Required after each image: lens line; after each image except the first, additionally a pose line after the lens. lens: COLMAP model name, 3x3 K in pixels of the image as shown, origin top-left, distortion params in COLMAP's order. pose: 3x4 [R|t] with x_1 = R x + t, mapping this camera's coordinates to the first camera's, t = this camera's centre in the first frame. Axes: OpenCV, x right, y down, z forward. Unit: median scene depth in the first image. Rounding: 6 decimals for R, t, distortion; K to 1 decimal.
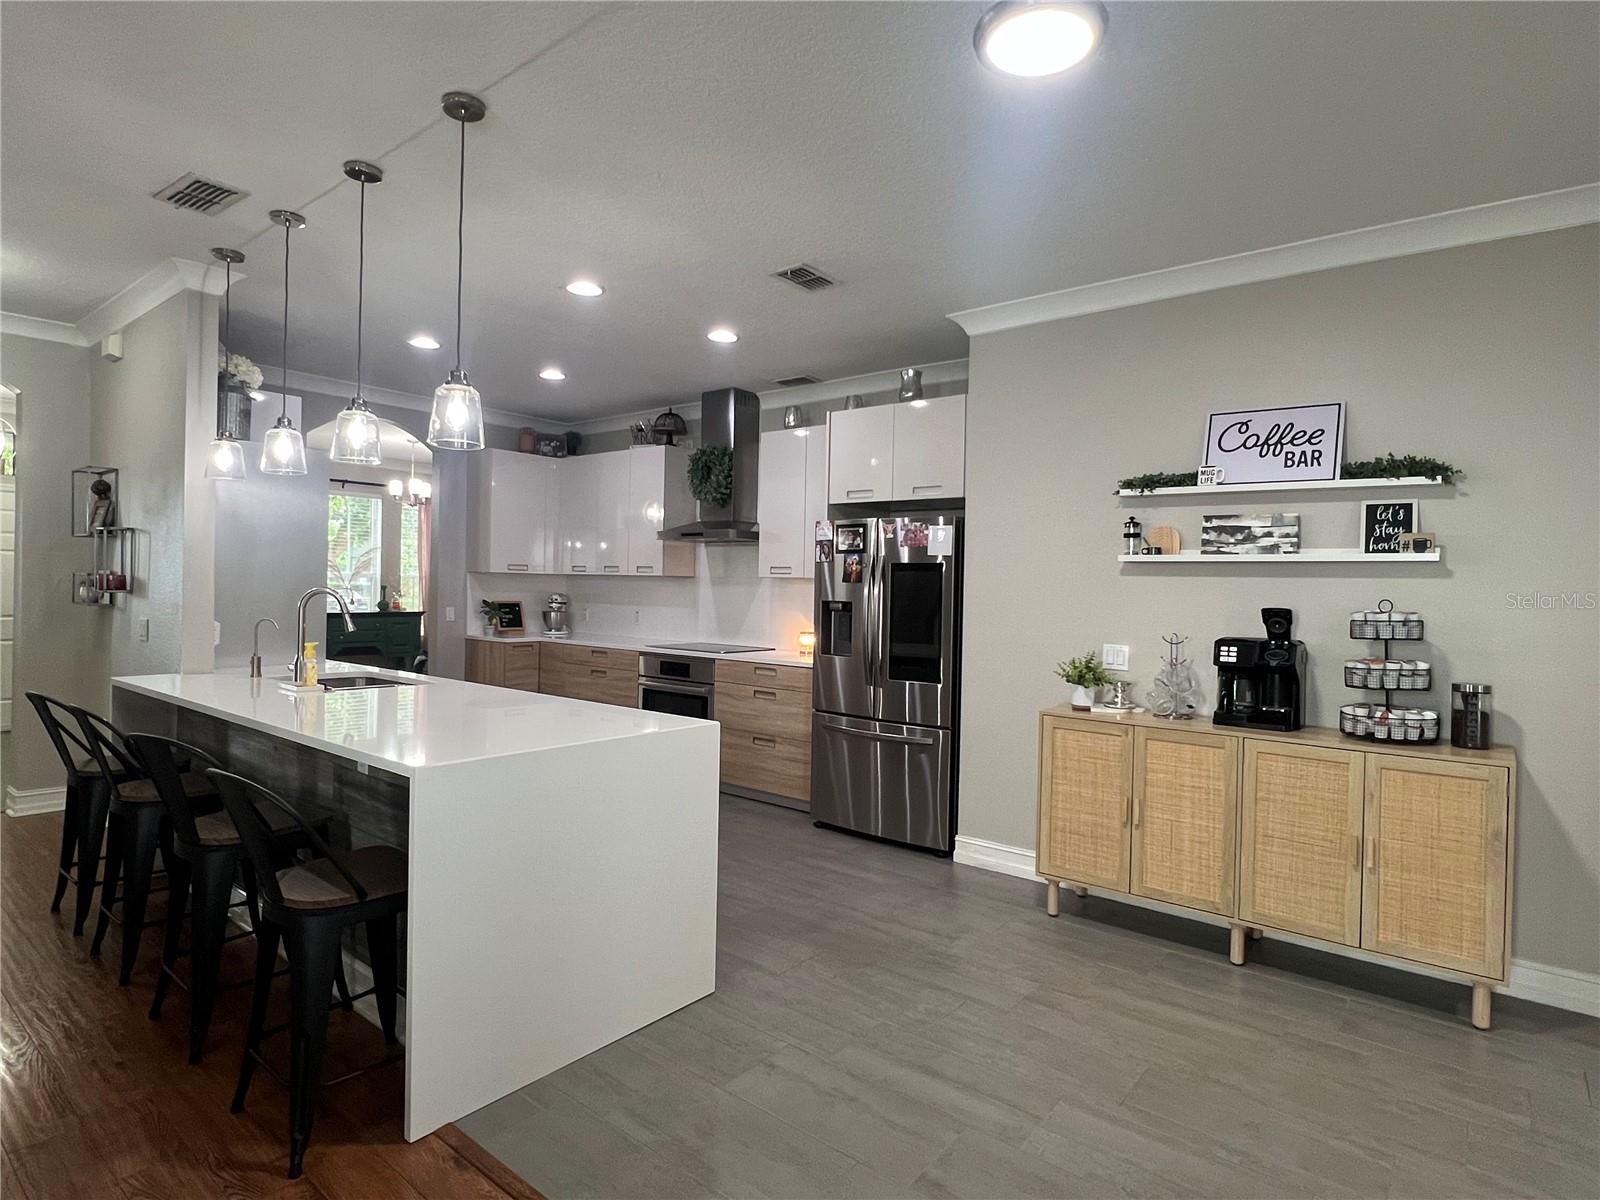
lens RADIAL K [[855.0, 0, 804.4], [0, 855.0, 595.5], [0, 0, 1]] dist [-0.000619, -0.000033]
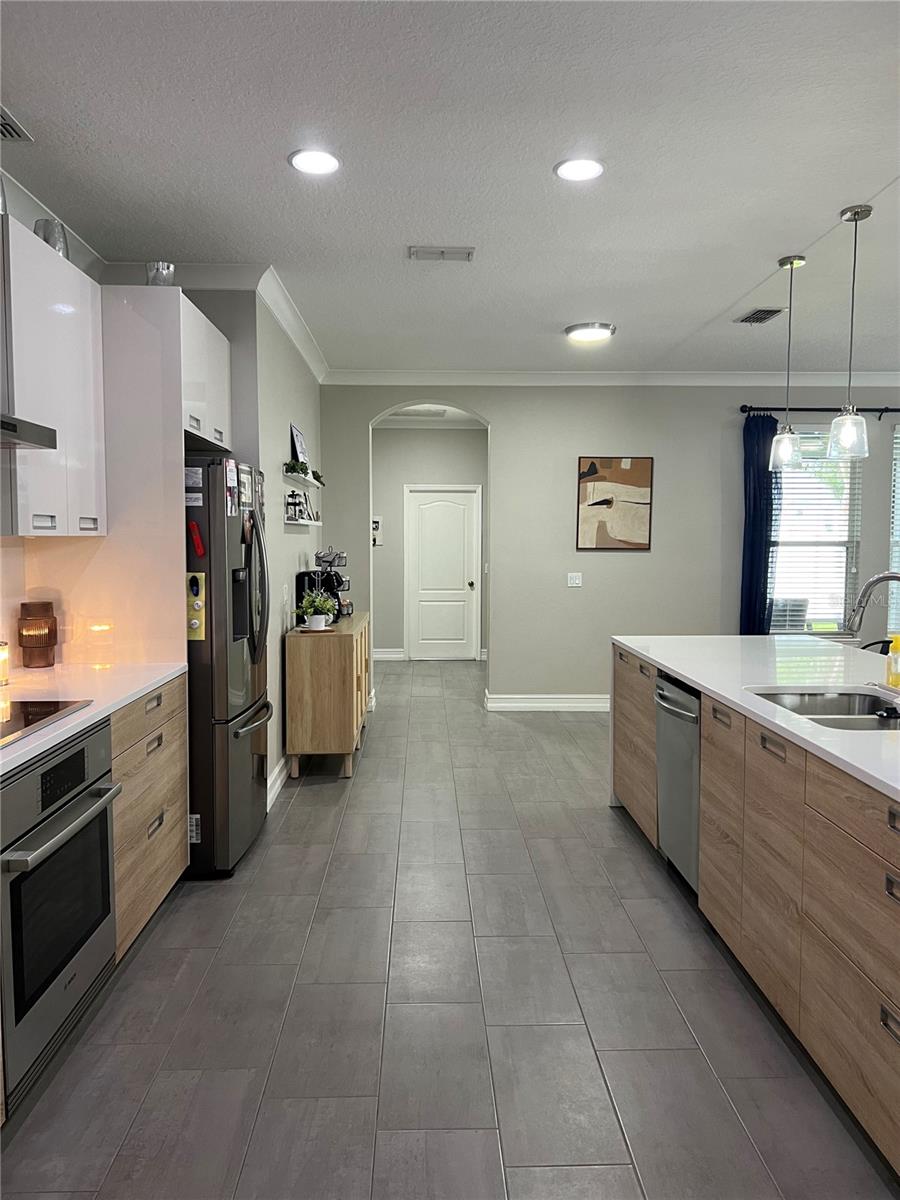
lens RADIAL K [[904.3, 0, 450.7], [0, 904.3, 605.0], [0, 0, 1]] dist [-0.010302, 0.002088]
pose [[-0.655364, -0.067496, 0.752292, -0.883735], [-0.005593, 0.996406, 0.084526, -0.033267], [-0.755293, 0.051188, -0.653386, 1.767806]]
